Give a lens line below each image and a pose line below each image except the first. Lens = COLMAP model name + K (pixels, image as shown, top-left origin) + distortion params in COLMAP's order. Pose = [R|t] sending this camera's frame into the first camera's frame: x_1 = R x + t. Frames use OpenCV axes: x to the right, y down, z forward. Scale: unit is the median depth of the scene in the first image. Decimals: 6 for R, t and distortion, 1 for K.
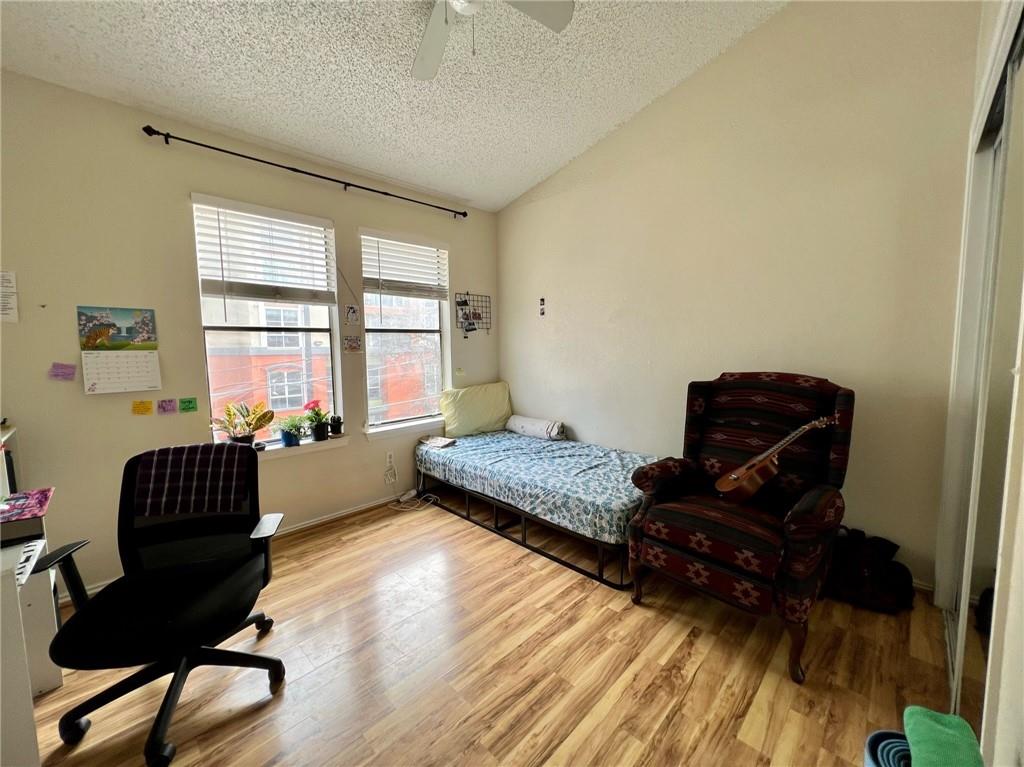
lens RADIAL K [[411.2, 0, 510.0], [0, 411.2, 381.6], [0, 0, 1]] dist [-0.001186, 0.000456]
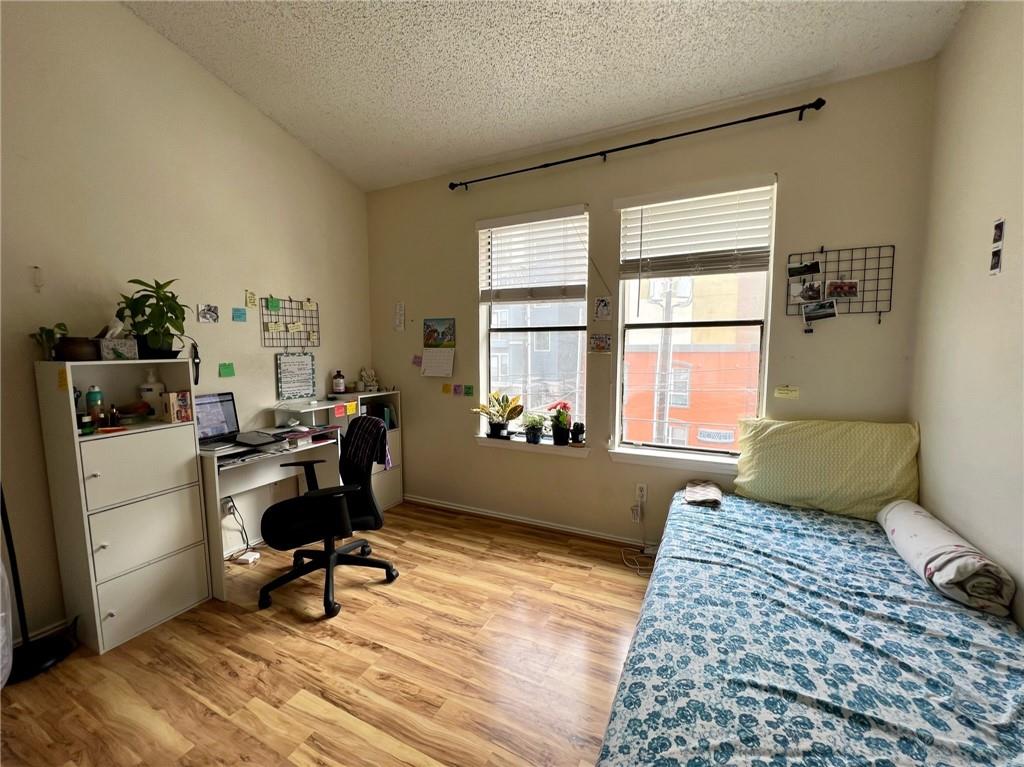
lens RADIAL K [[411.2, 0, 511.6], [0, 411.2, 380.3], [0, 0, 1]] dist [-0.001186, 0.000456]
pose [[0.311873, 0.091841, -0.945675, 0.382316], [-0.081343, 0.994244, 0.069732, -0.060934], [0.946635, 0.055176, 0.317548, 0.573543]]
